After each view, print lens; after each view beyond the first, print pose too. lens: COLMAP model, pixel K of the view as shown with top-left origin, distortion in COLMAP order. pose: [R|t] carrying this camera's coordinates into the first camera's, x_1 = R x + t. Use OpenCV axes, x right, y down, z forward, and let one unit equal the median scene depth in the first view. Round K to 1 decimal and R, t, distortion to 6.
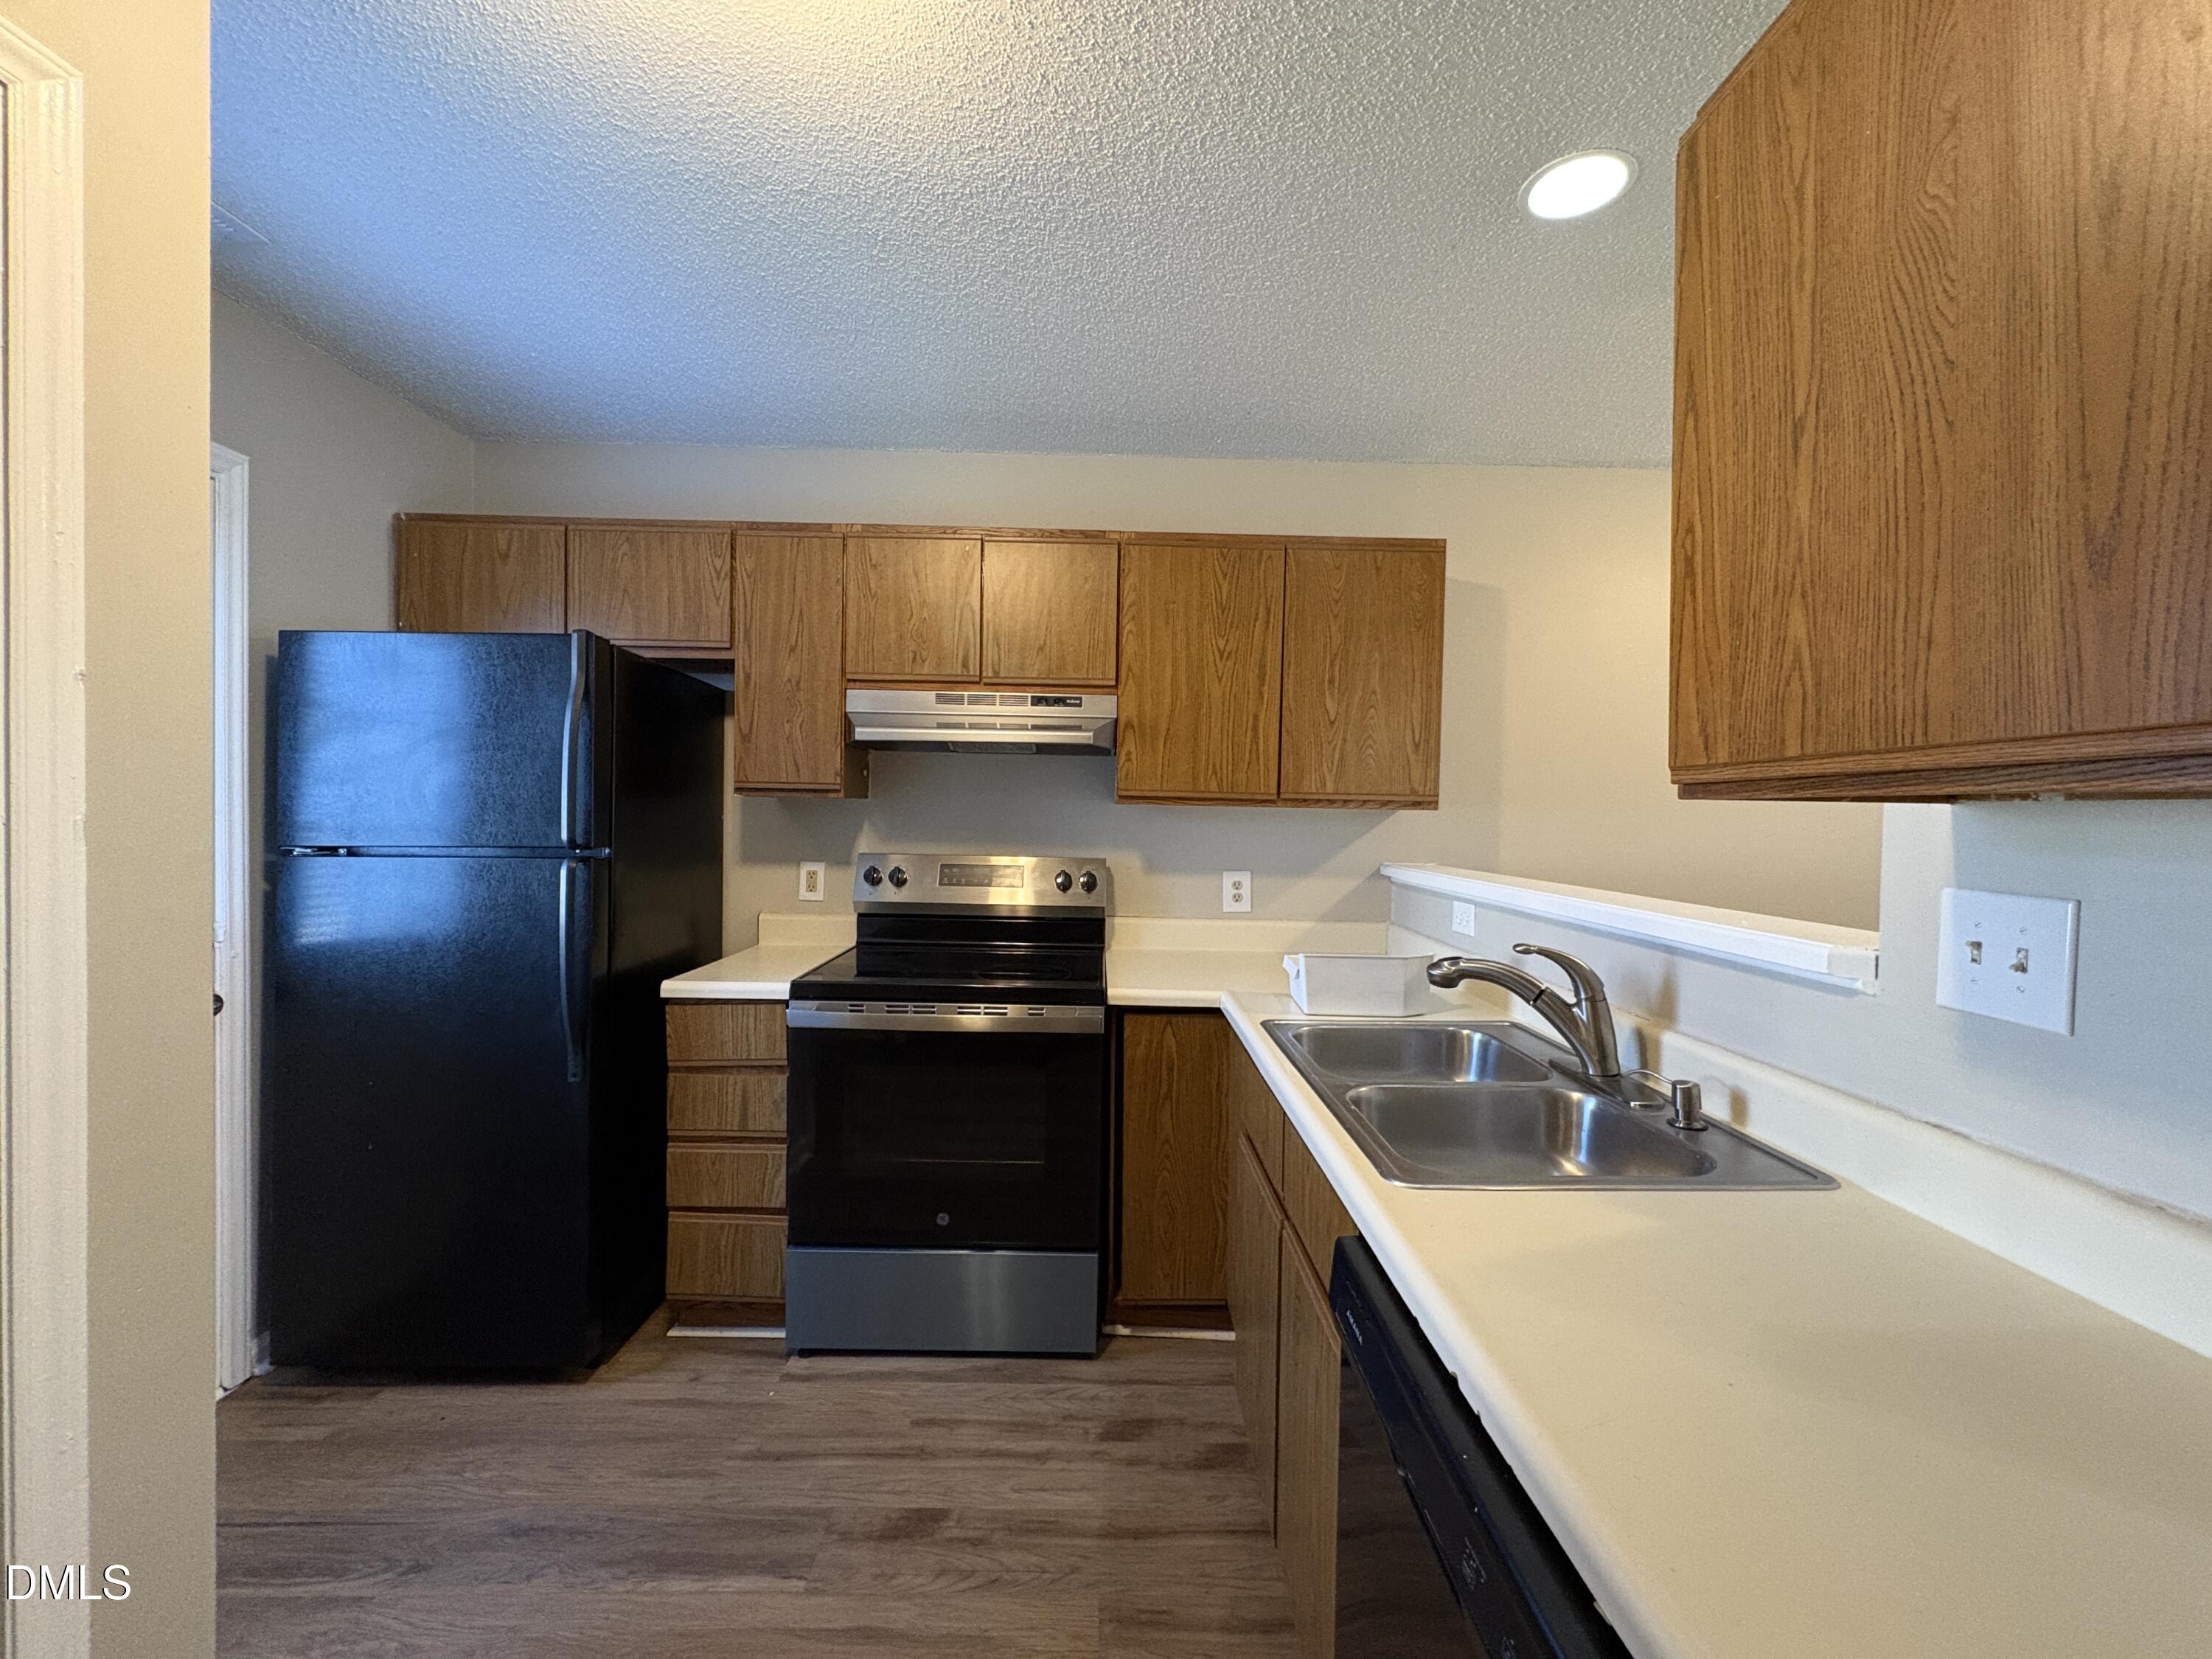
lens RADIAL K [[883.2, 0, 1106.0], [0, 883.2, 829.5], [0, 0, 1]] dist [0.002194, 0.000303]
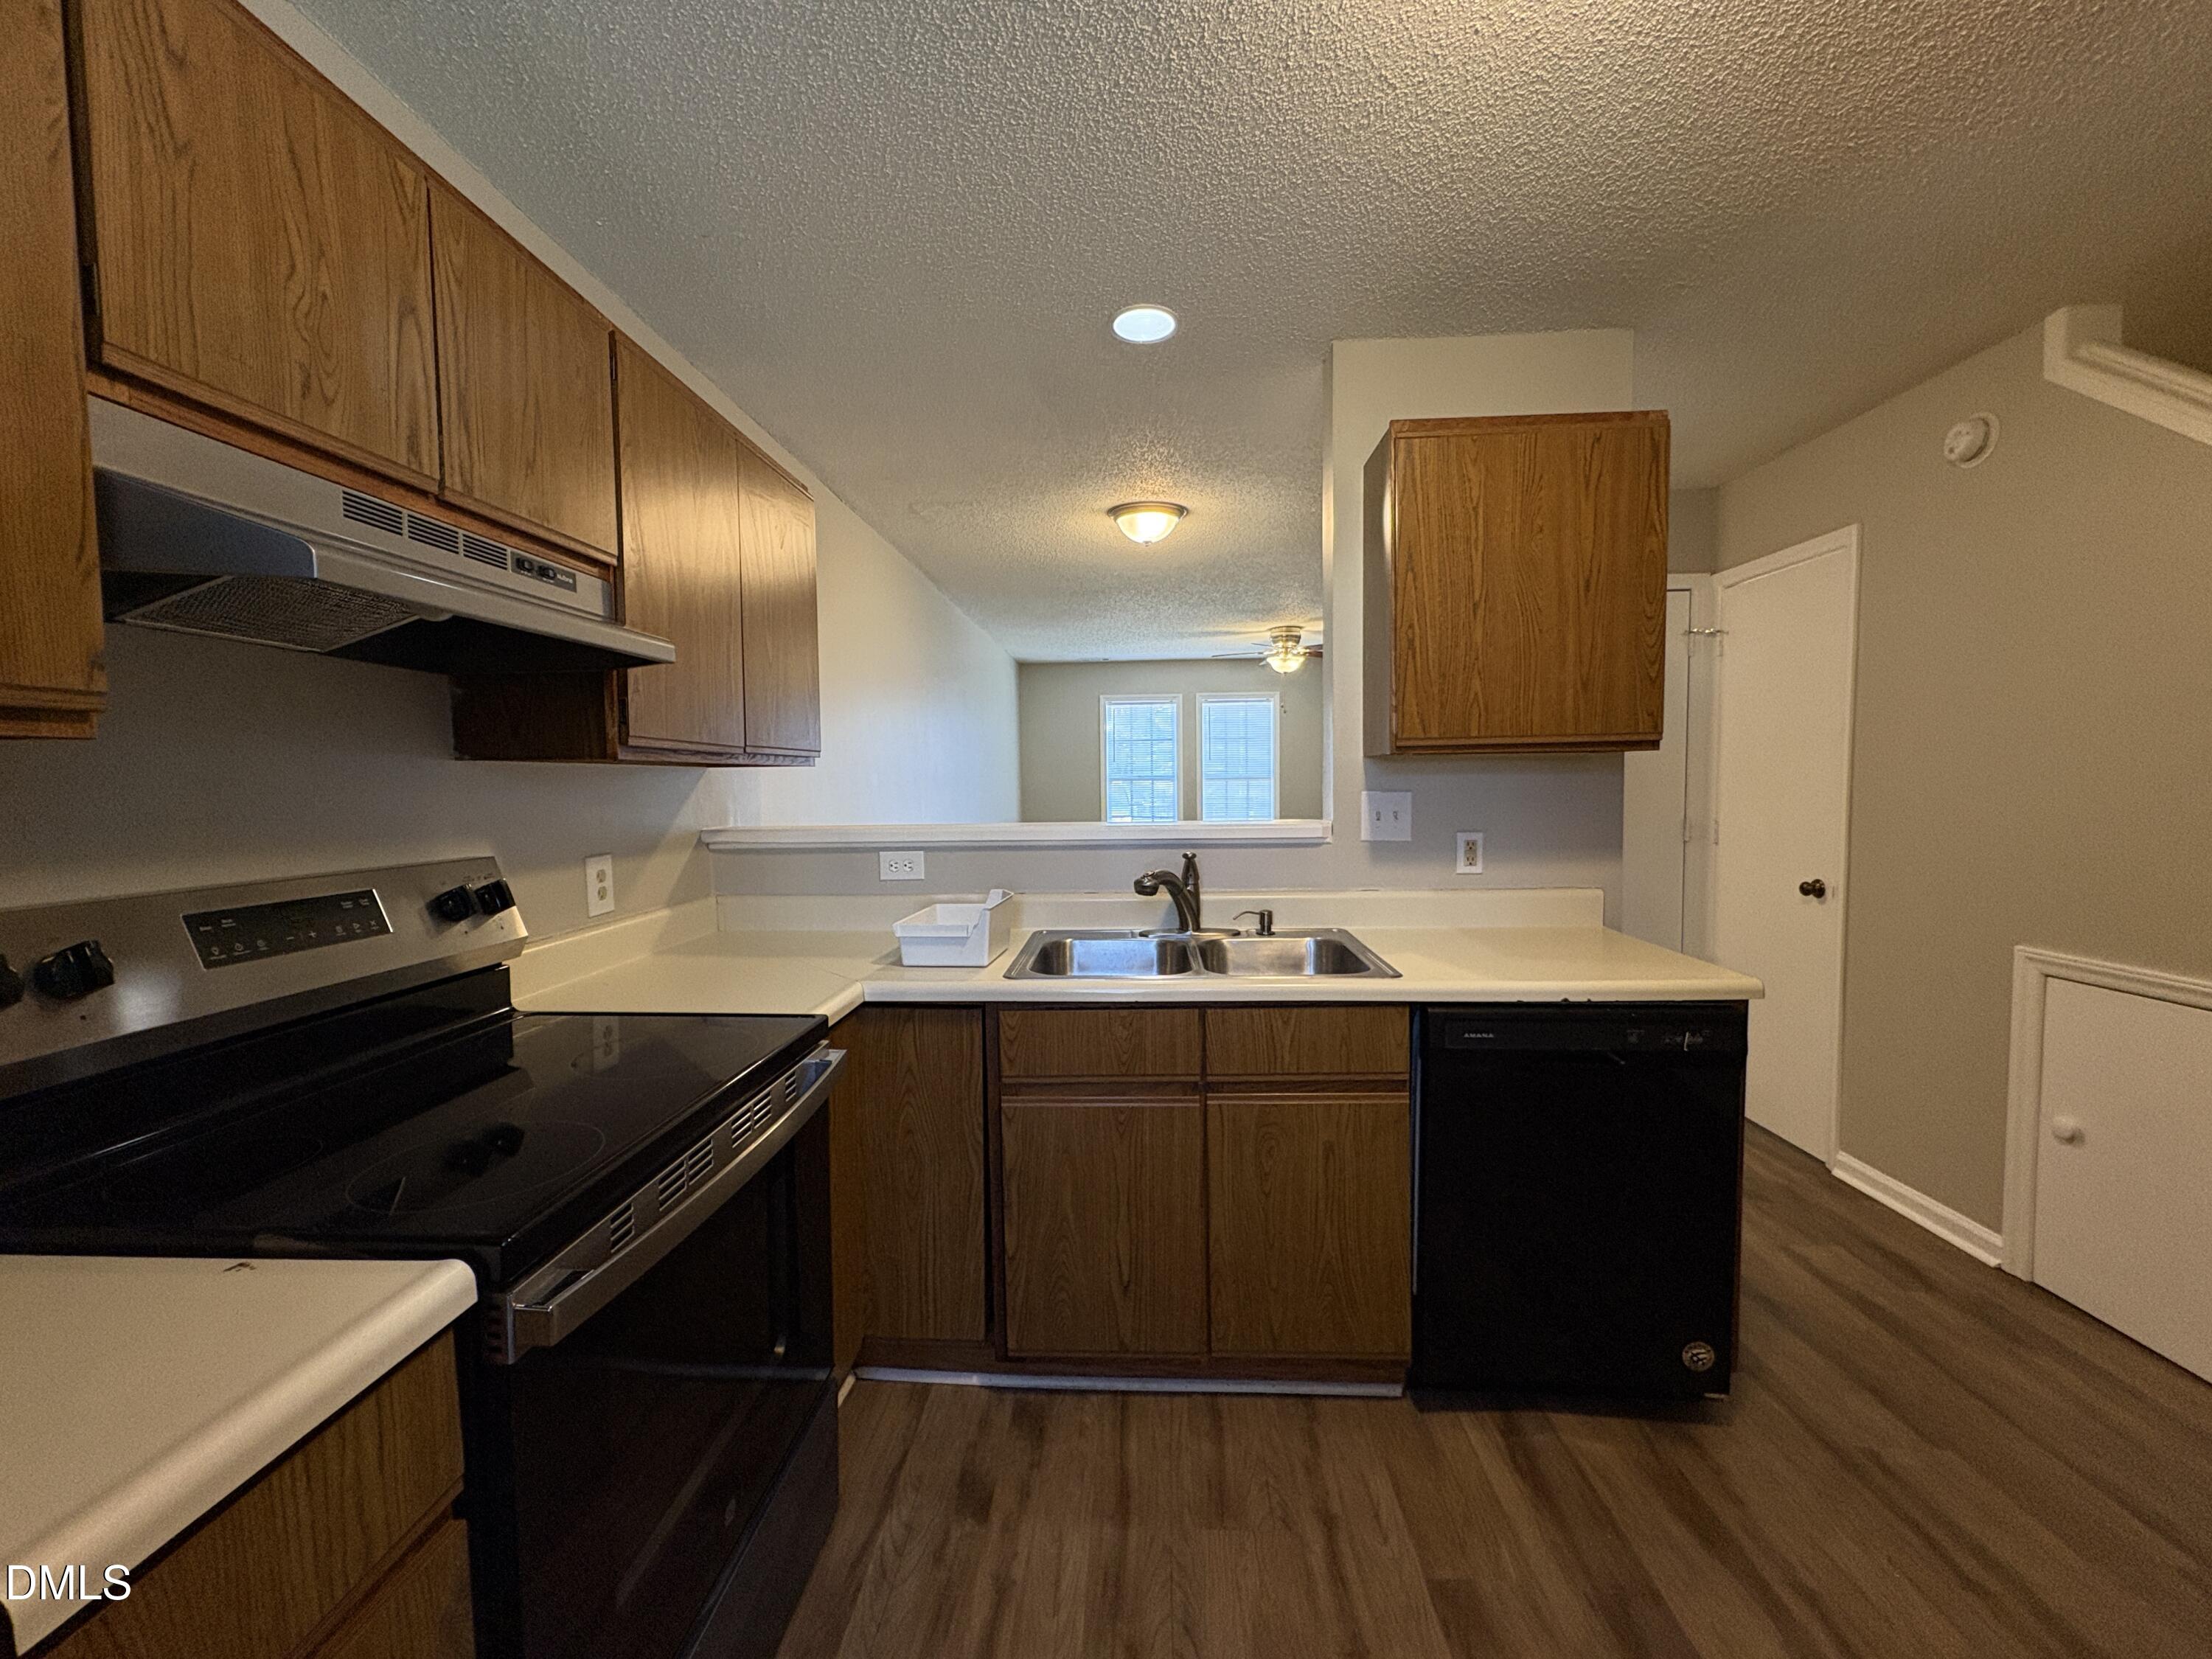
lens RADIAL K [[876.2, 0, 1106.0], [0, 876.2, 829.5], [0, 0, 1]] dist [0.001173, -0.000035]
pose [[0.061248, -0.077870, 0.995080, -0.854183], [0.035647, 0.996487, 0.075786, -0.021215], [-0.997486, 0.030830, 0.063809, 0.900855]]
